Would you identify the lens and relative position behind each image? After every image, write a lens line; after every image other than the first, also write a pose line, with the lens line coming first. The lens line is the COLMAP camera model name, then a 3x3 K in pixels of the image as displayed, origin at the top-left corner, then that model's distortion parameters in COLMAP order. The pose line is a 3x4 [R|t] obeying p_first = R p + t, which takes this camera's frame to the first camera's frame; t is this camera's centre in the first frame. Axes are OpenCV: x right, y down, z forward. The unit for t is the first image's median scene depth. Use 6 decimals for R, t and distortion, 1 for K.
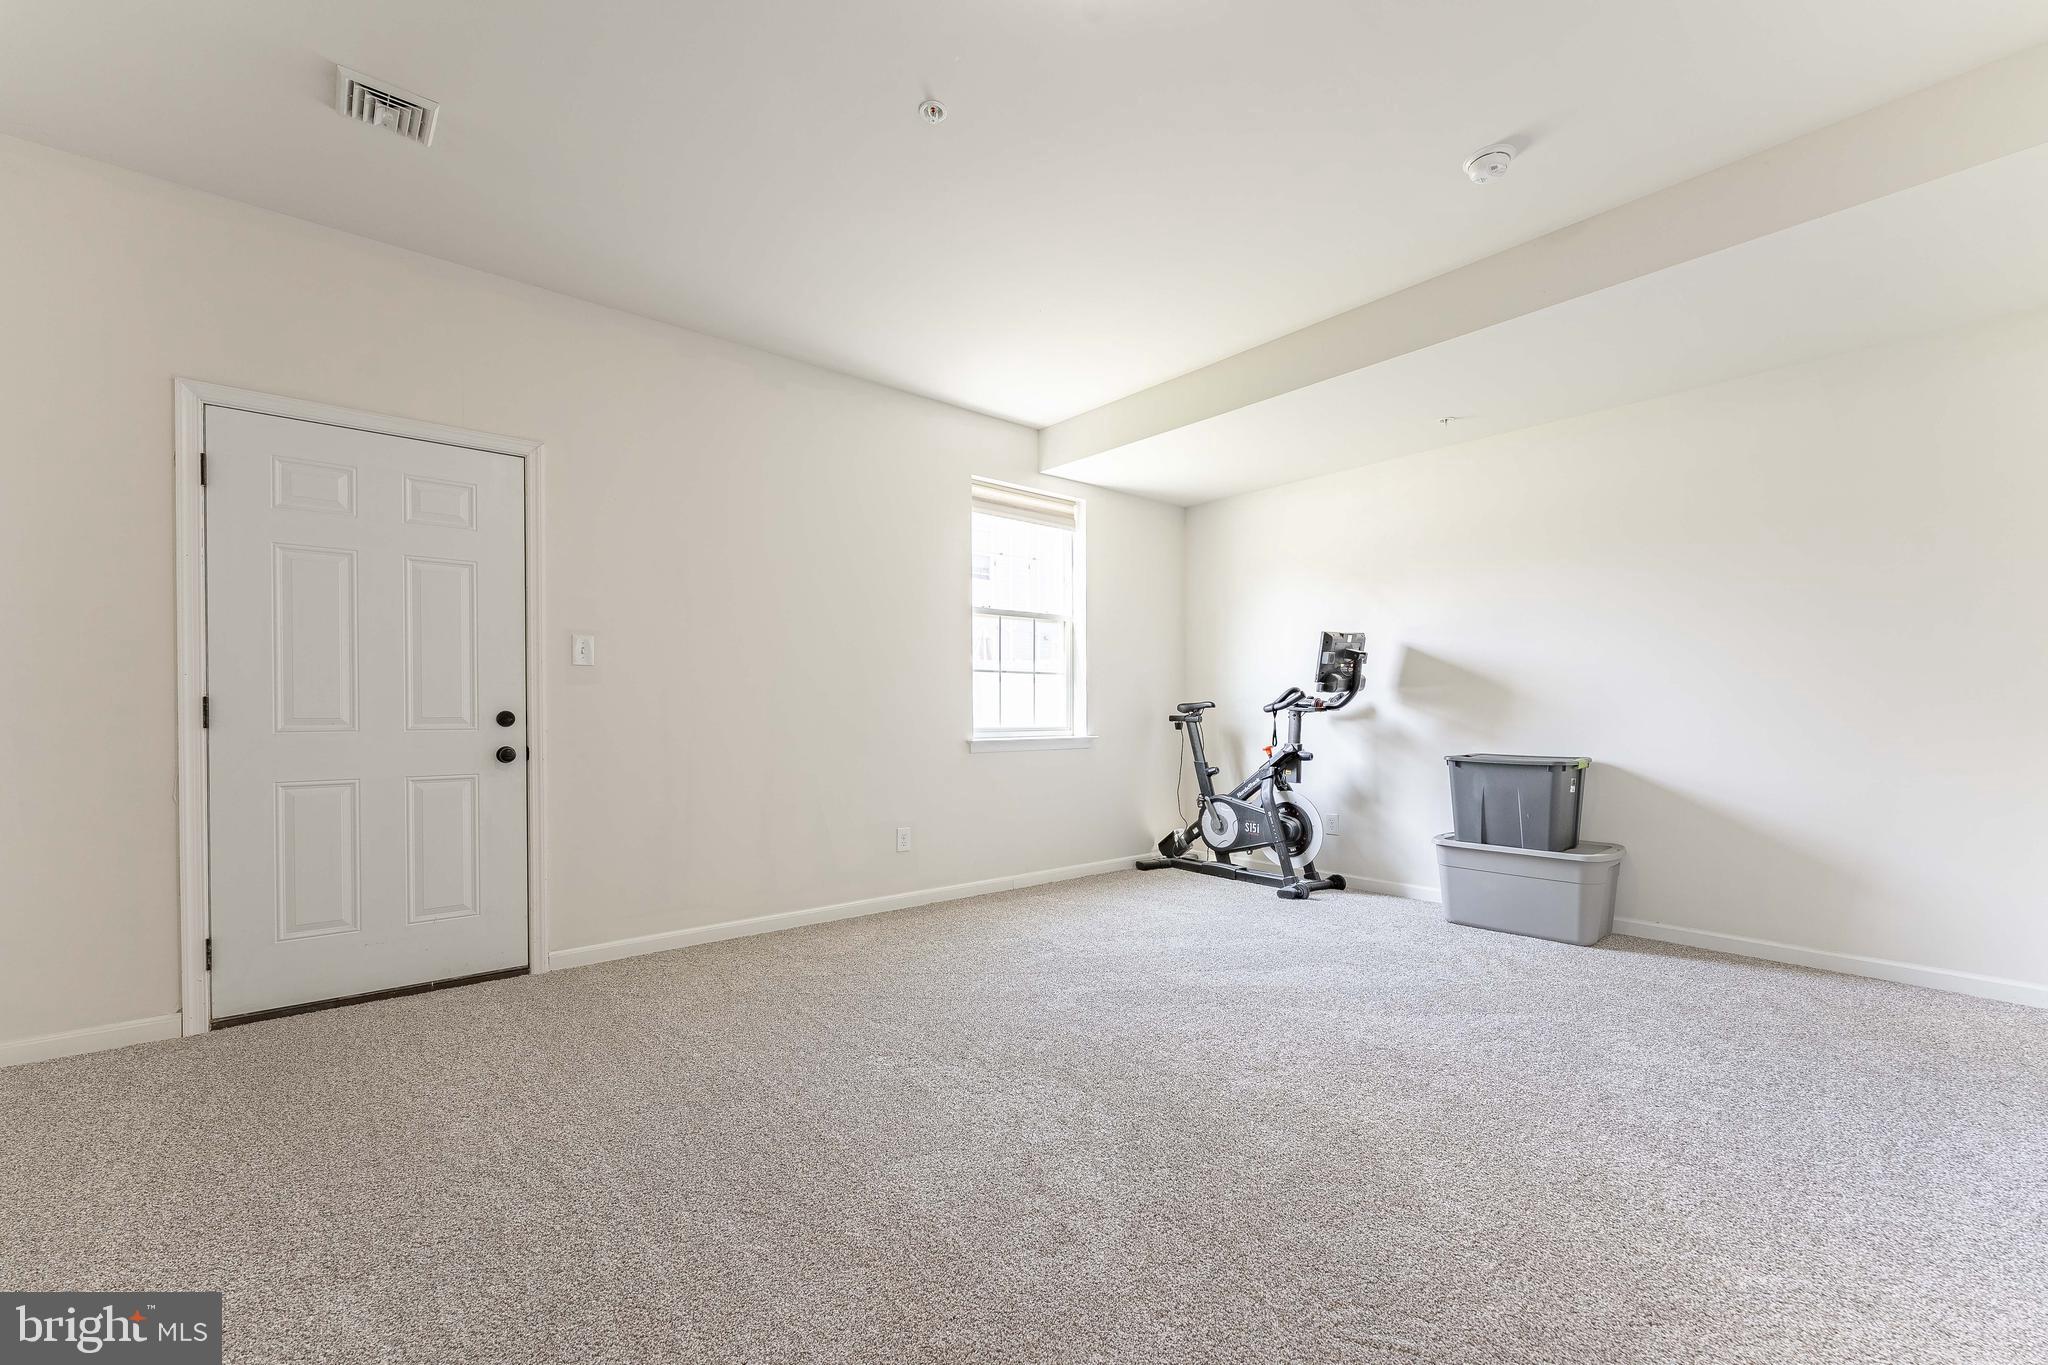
lens RADIAL K [[825.6, 0, 1007.2], [0, 825.6, 693.5], [0, 0, 1]] dist [-0.000642, -0.000157]
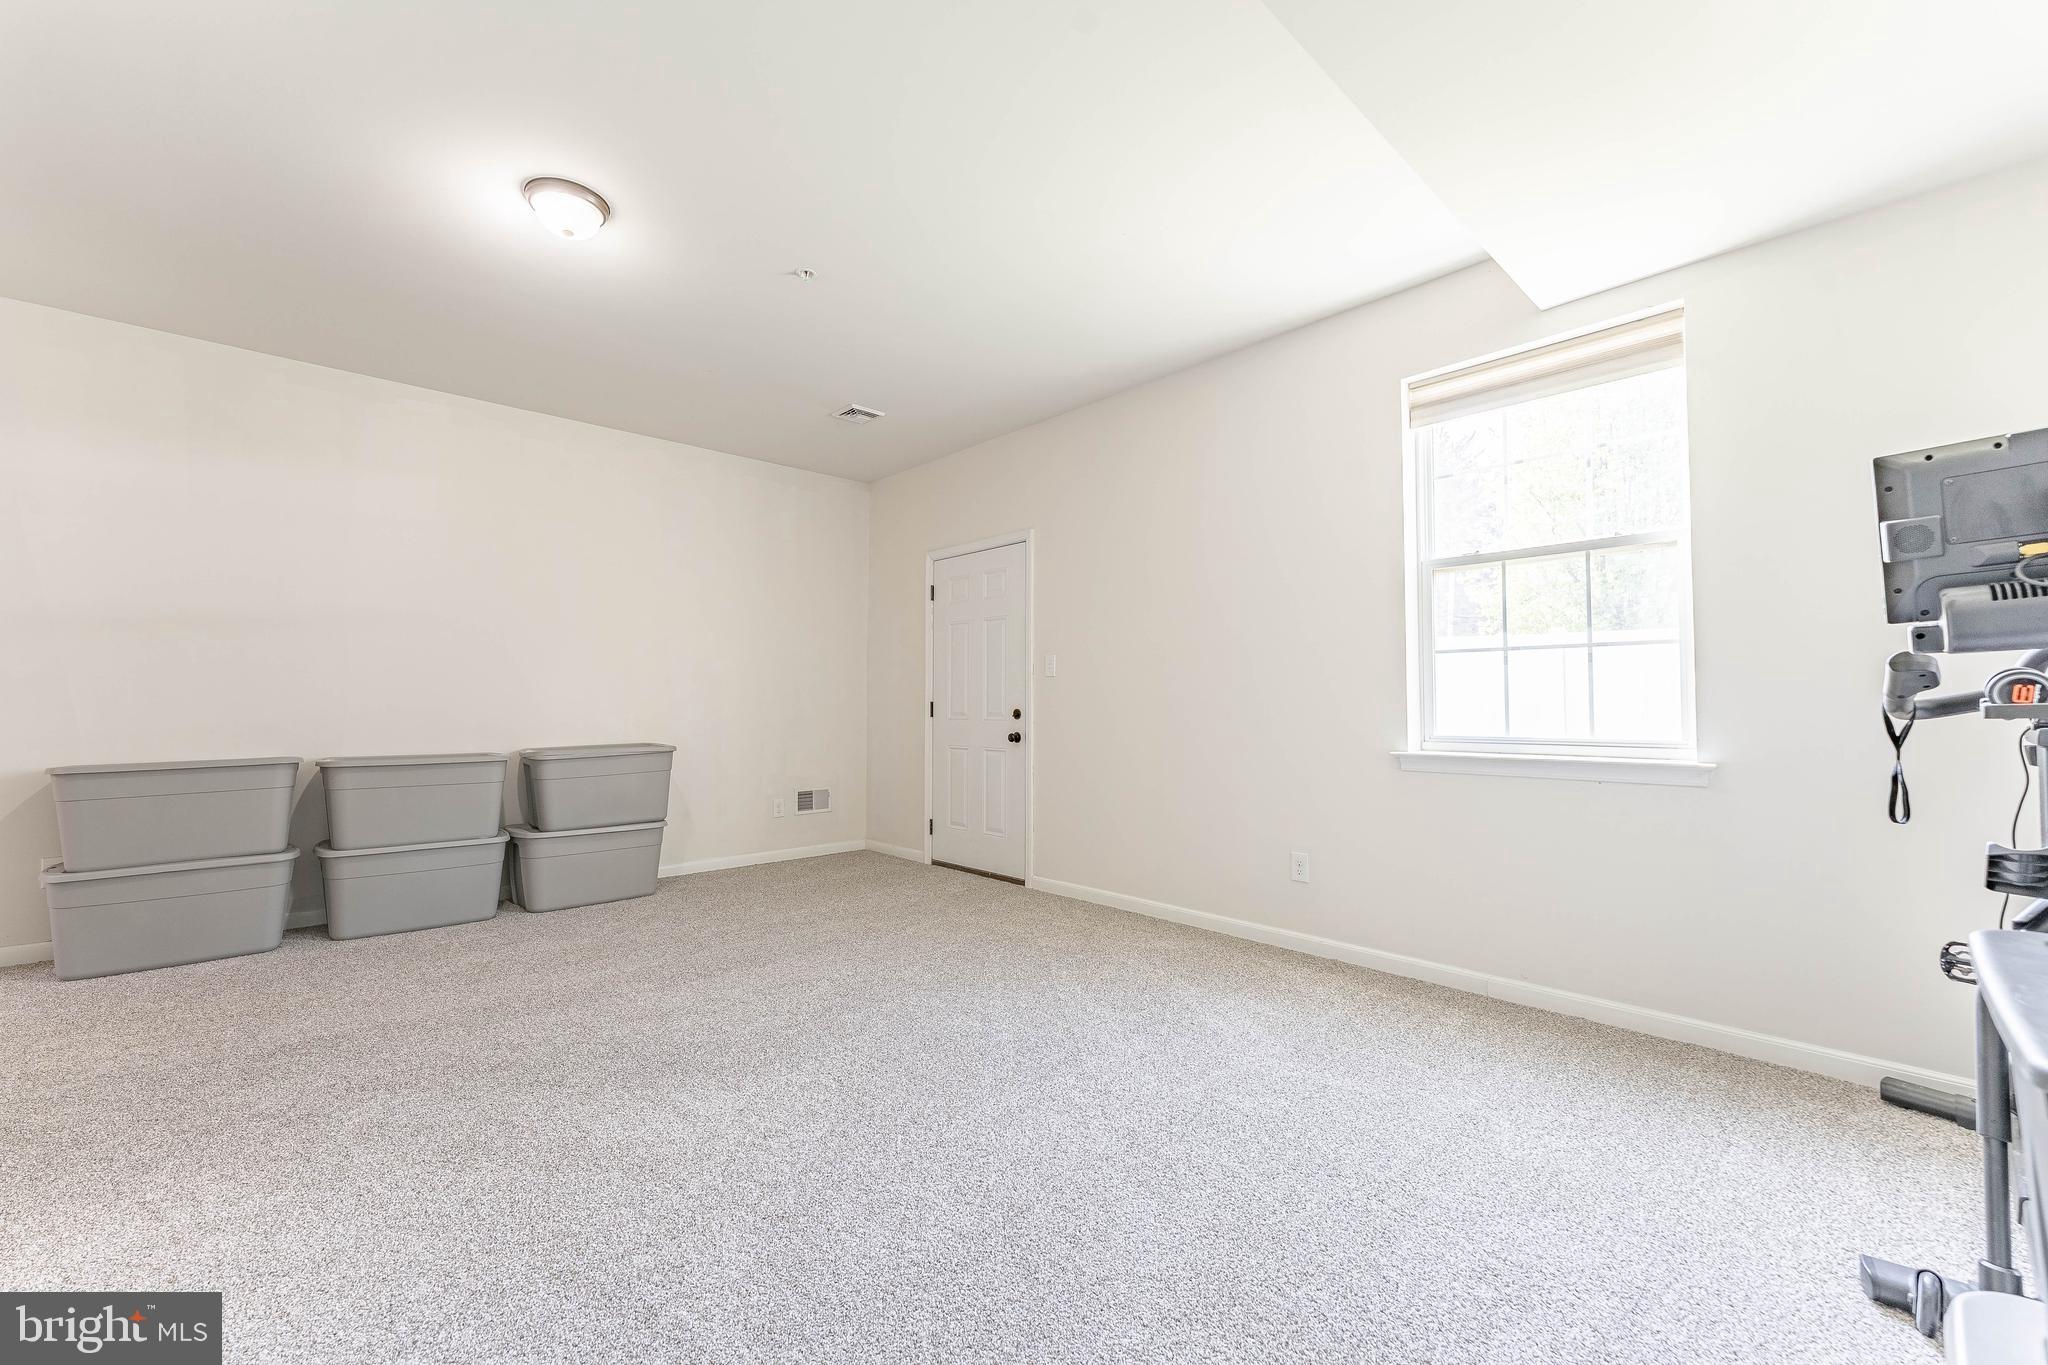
lens RADIAL K [[830.1, 0, 1016.1], [0, 830.1, 668.8], [0, 0, 1]] dist [-0.000304, -0.000032]
pose [[0.054673, -0.044313, -0.997521, 0.636799], [0.018183, 0.998893, -0.043378, 0.009119], [0.998339, -0.015766, 0.055418, 0.620939]]
